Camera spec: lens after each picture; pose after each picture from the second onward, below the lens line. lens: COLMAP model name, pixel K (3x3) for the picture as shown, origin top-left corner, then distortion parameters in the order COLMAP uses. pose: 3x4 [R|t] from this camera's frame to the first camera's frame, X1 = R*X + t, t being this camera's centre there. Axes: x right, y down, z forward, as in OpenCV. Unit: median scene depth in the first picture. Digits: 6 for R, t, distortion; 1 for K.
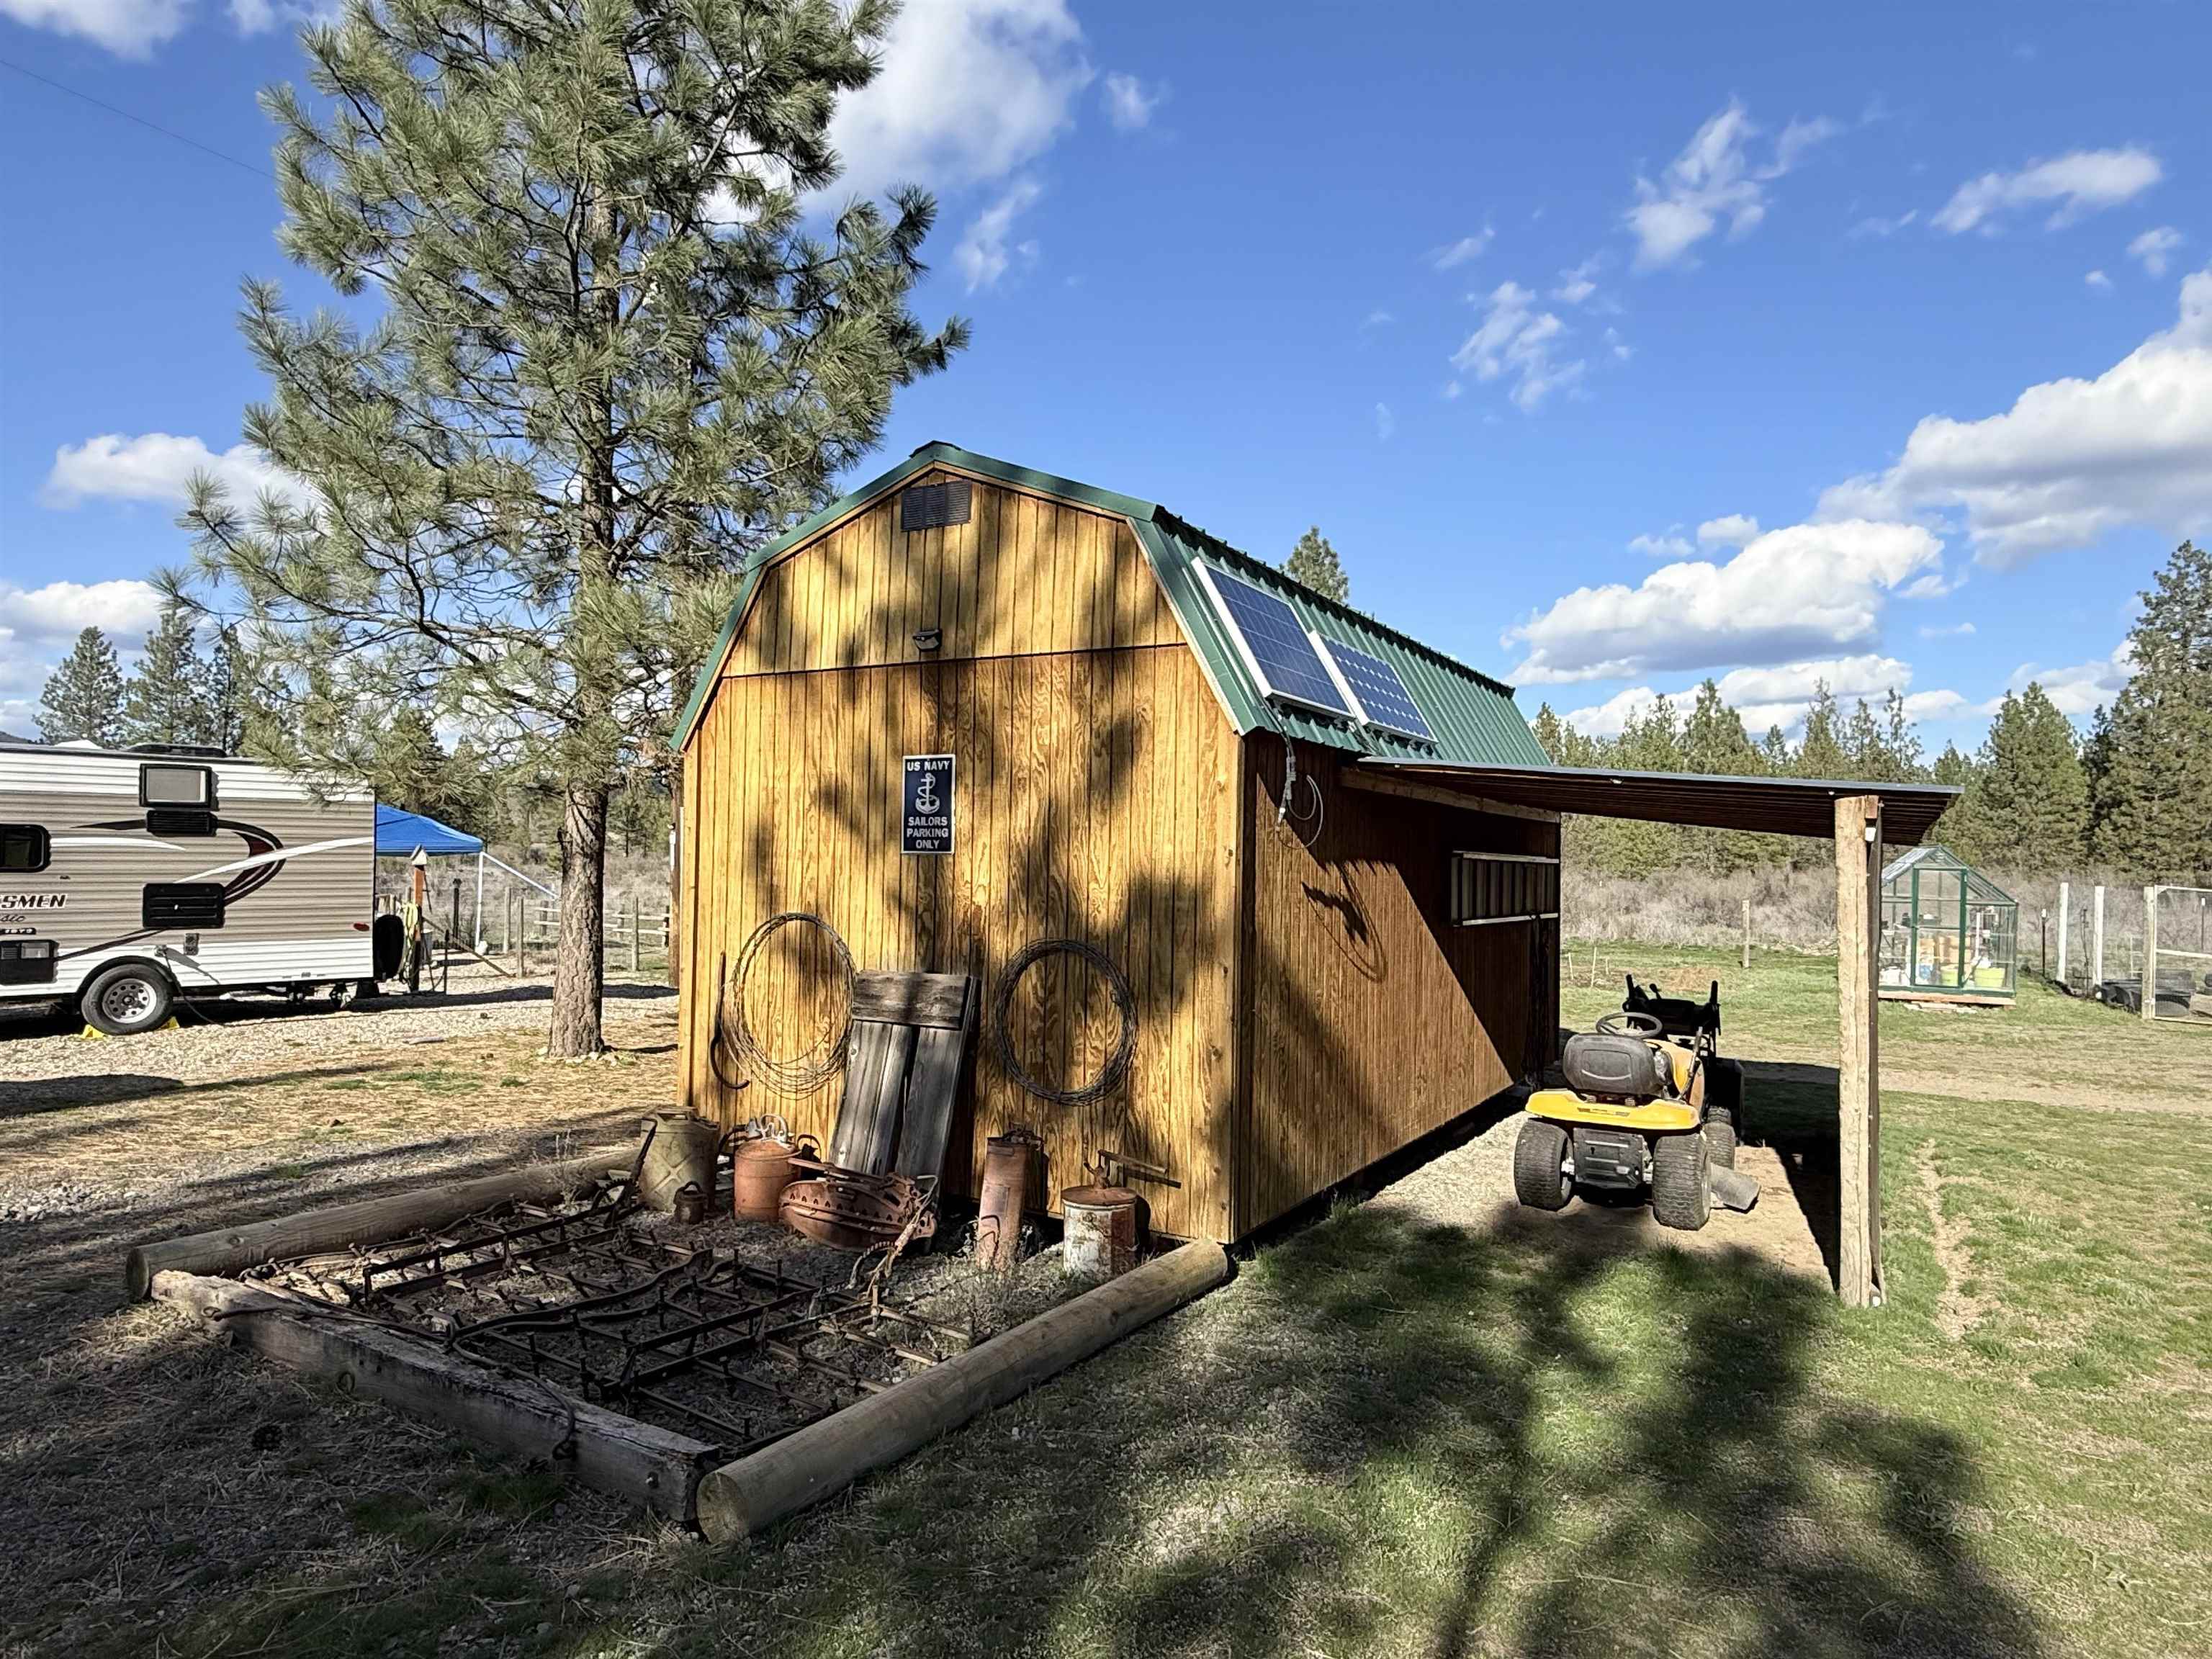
lens RADIAL K [[1331.6, 0, 1112.7], [0, 1331.6, 838.2], [0, 0, 1]] dist [0.002745, 0.002754]
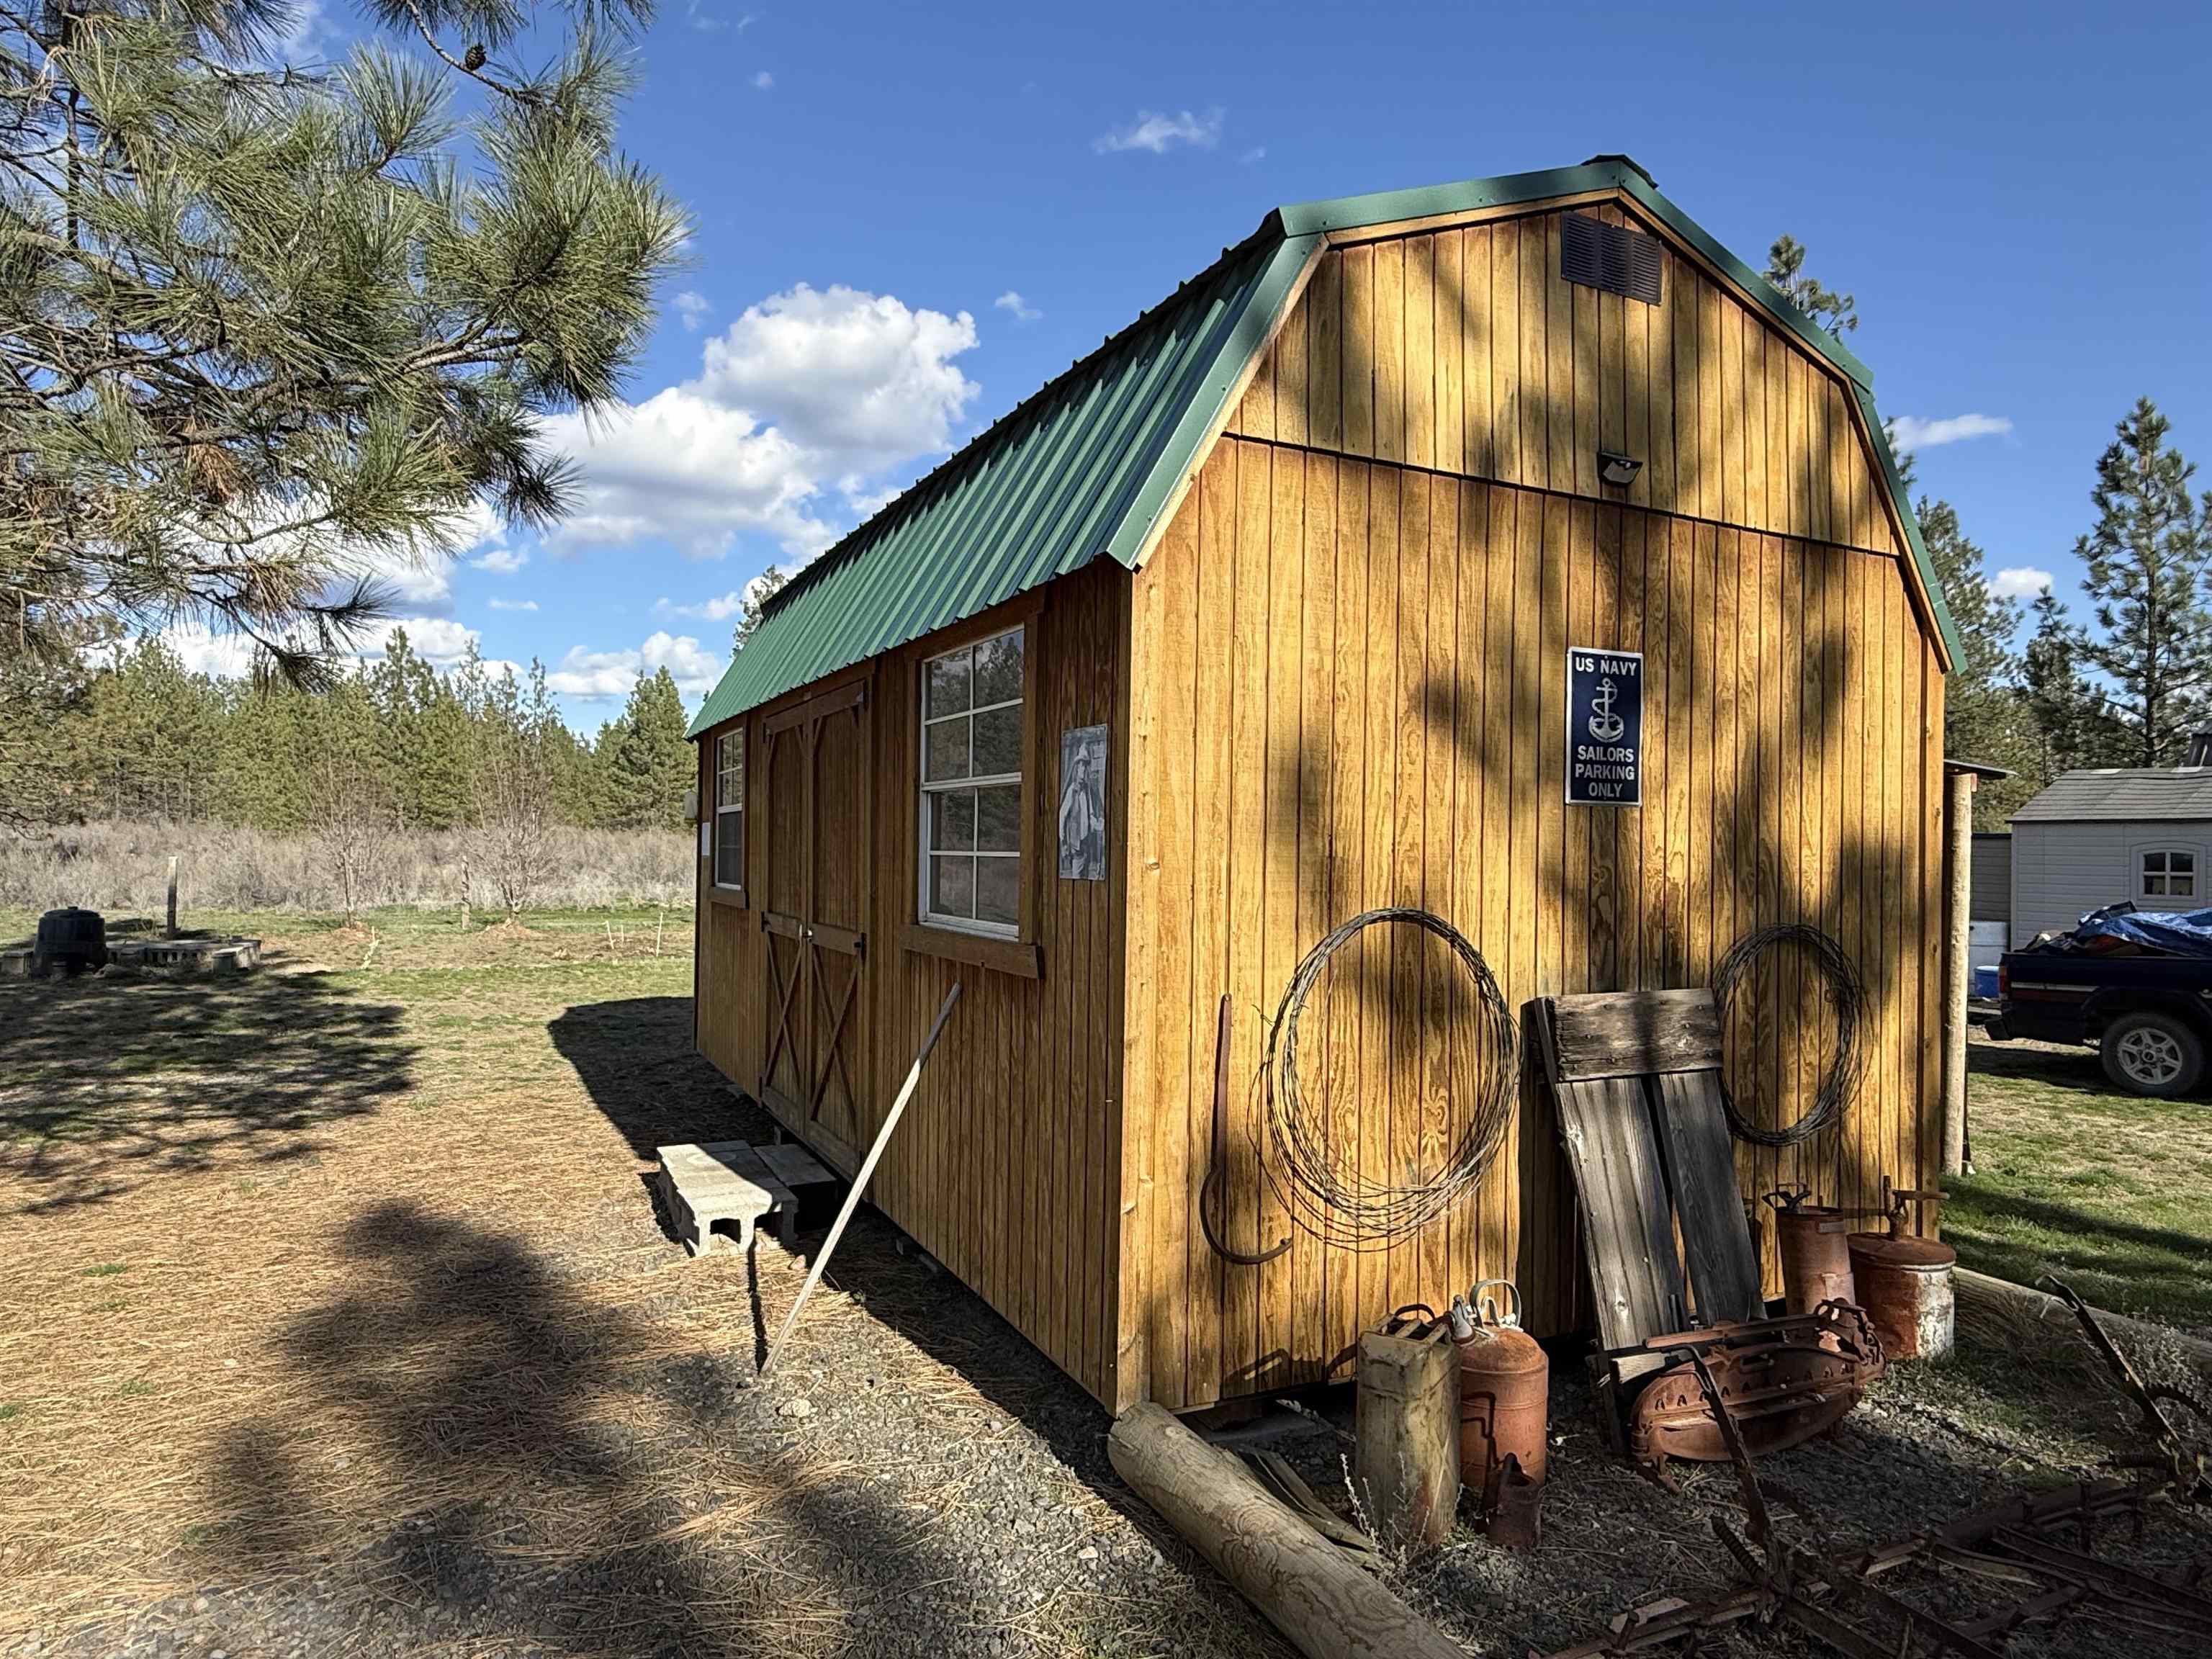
lens RADIAL K [[1331.6, 0, 1112.7], [0, 1331.6, 838.2], [0, 0, 1]] dist [0.002745, 0.002754]
pose [[0.551683, -0.003097, 0.834048, -0.795499], [-0.022176, 0.999585, 0.018380, 0.020877], [-0.833759, -0.028636, 0.551386, 0.837701]]
